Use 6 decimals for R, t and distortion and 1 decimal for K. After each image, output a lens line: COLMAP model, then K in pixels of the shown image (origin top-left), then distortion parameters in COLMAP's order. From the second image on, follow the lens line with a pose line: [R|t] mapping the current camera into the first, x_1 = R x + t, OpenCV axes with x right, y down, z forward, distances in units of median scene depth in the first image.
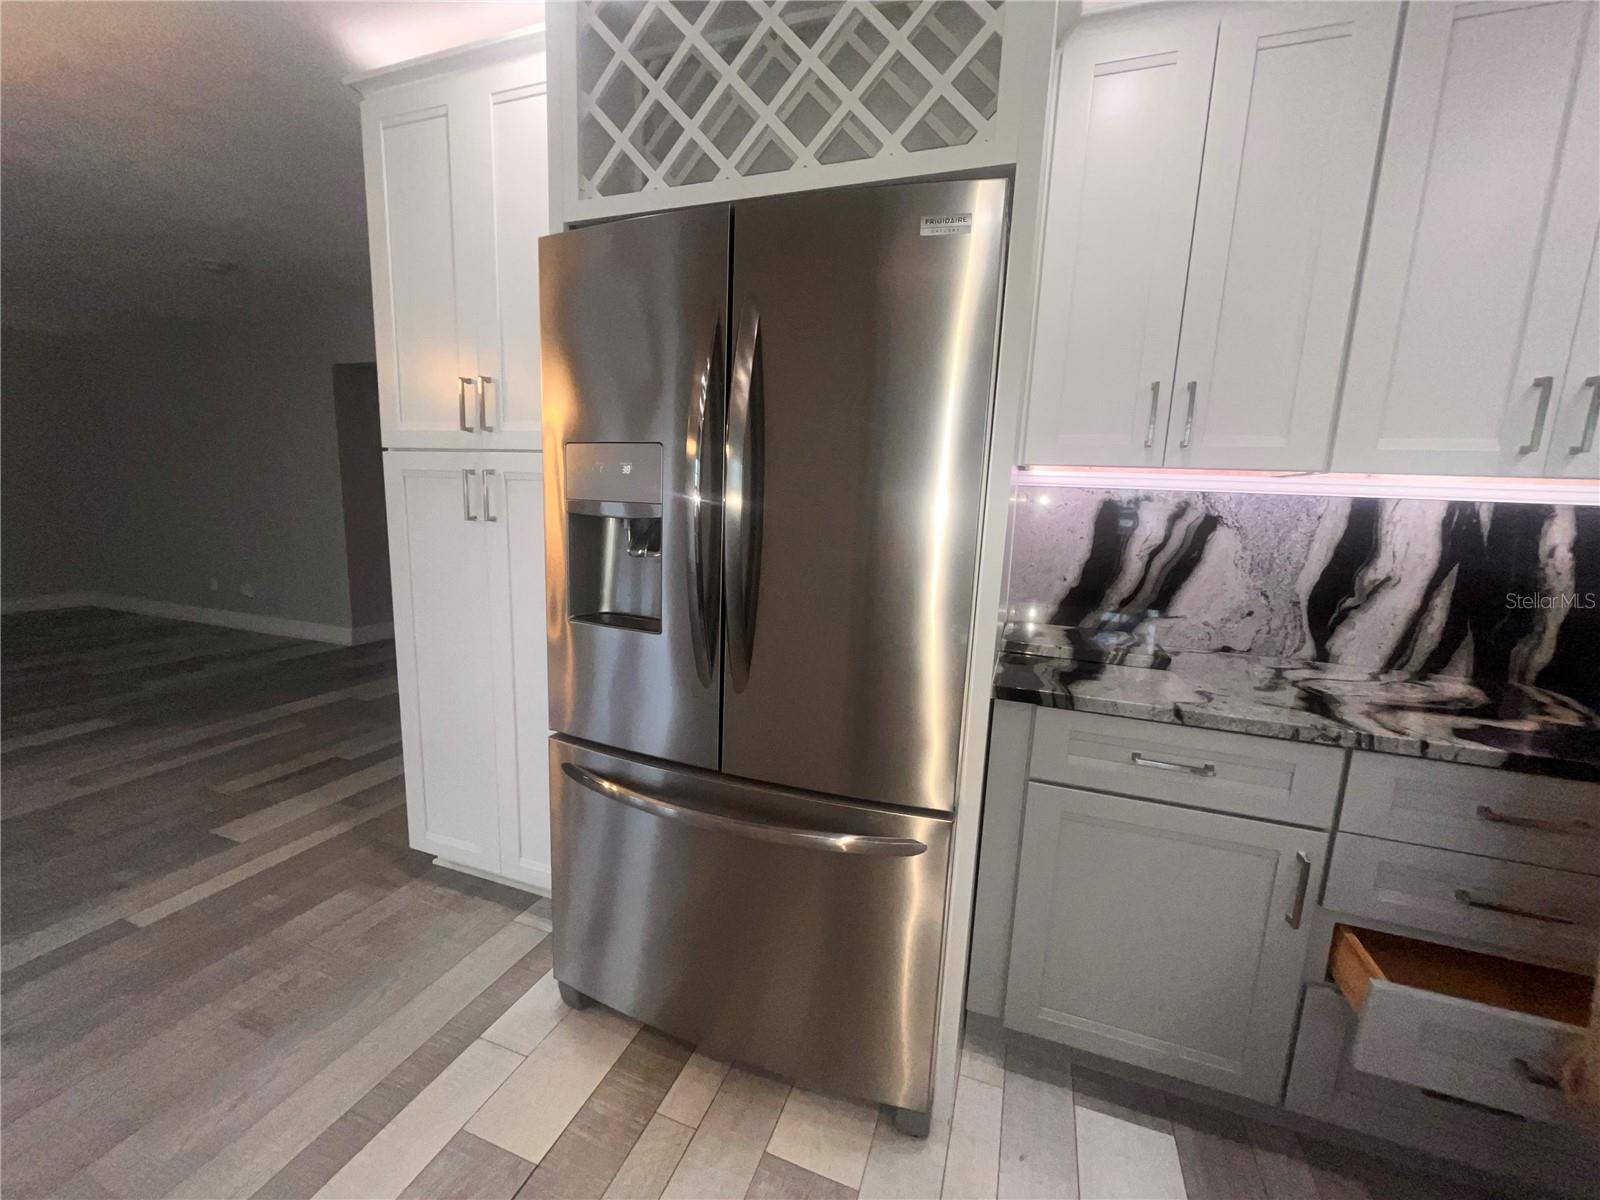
lens RADIAL K [[647.2, 0, 800.0], [0, 647.2, 600.0], [0, 0, 1]] dist [-0.000004, -0.000051]
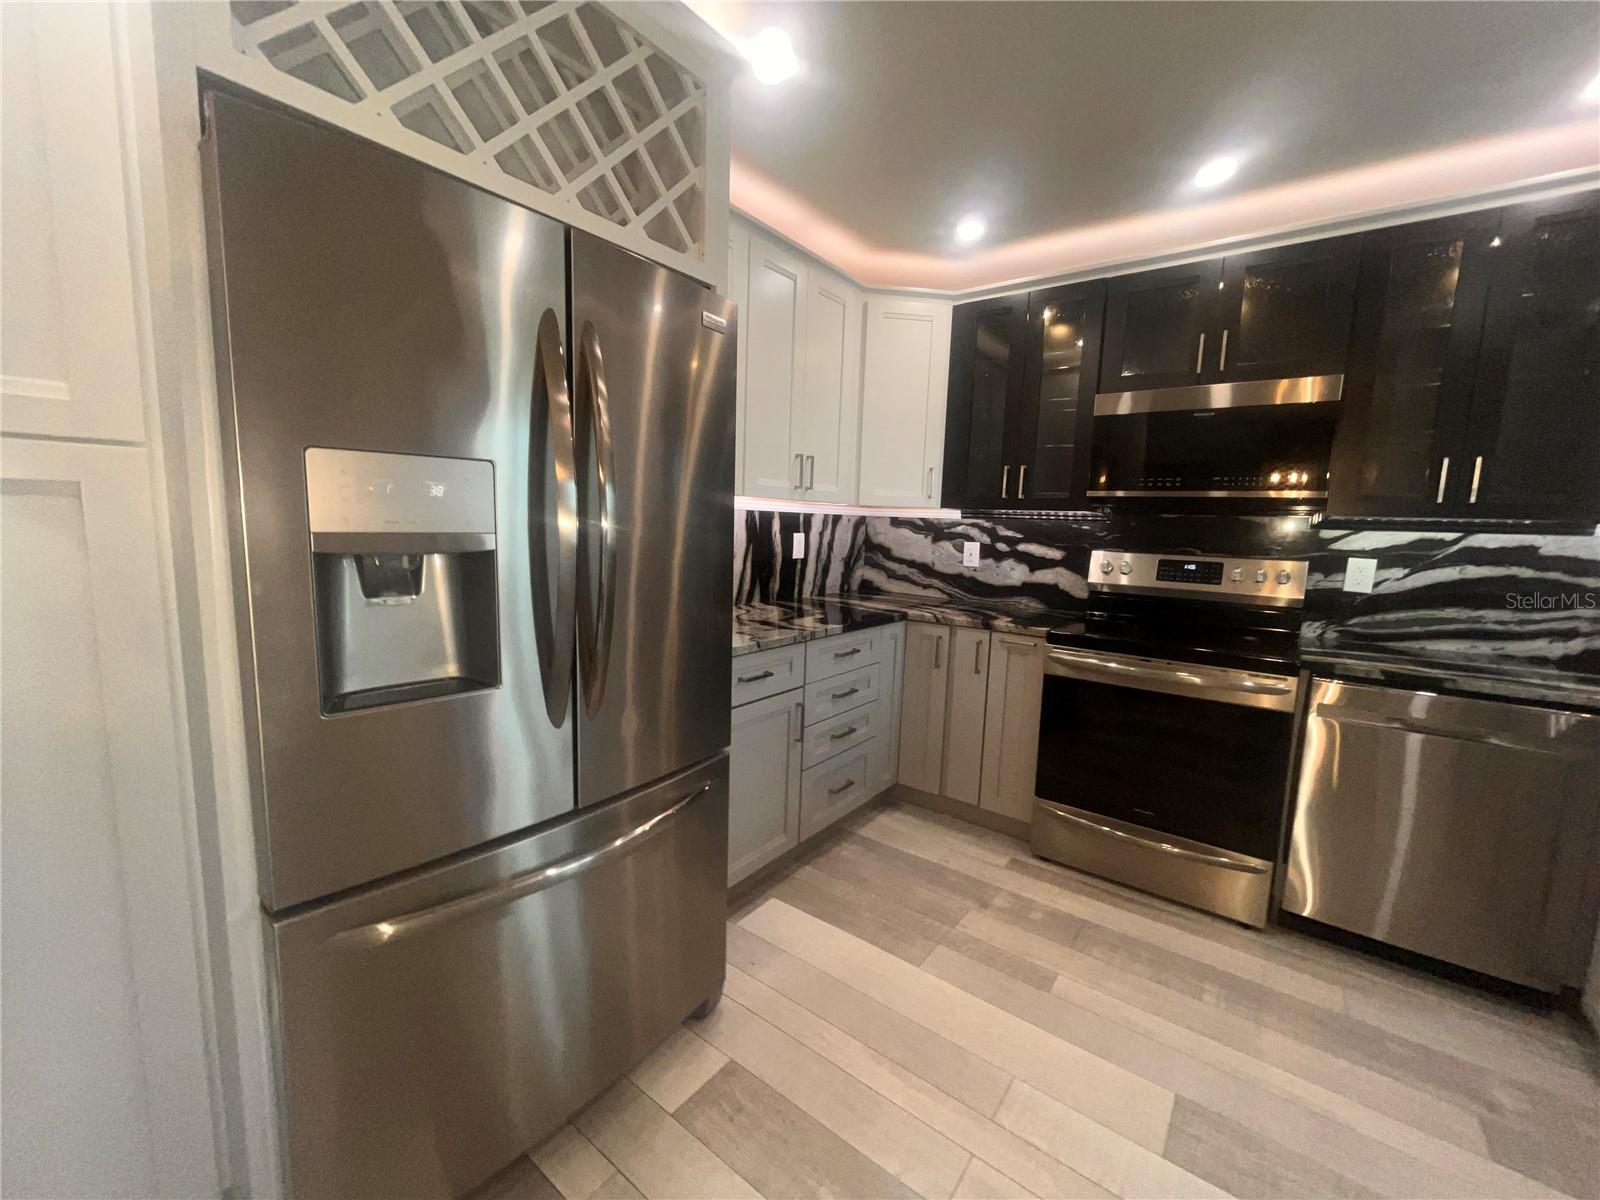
lens RADIAL K [[647.2, 0, 800.0], [0, 647.2, 600.0], [0, 0, 1]] dist [-0.000004, -0.000051]
pose [[0.289785, -0.146336, 0.945839, -0.871175], [0.130461, 0.985058, 0.112433, -0.100851], [-0.948159, 0.090813, 0.304546, 0.363348]]
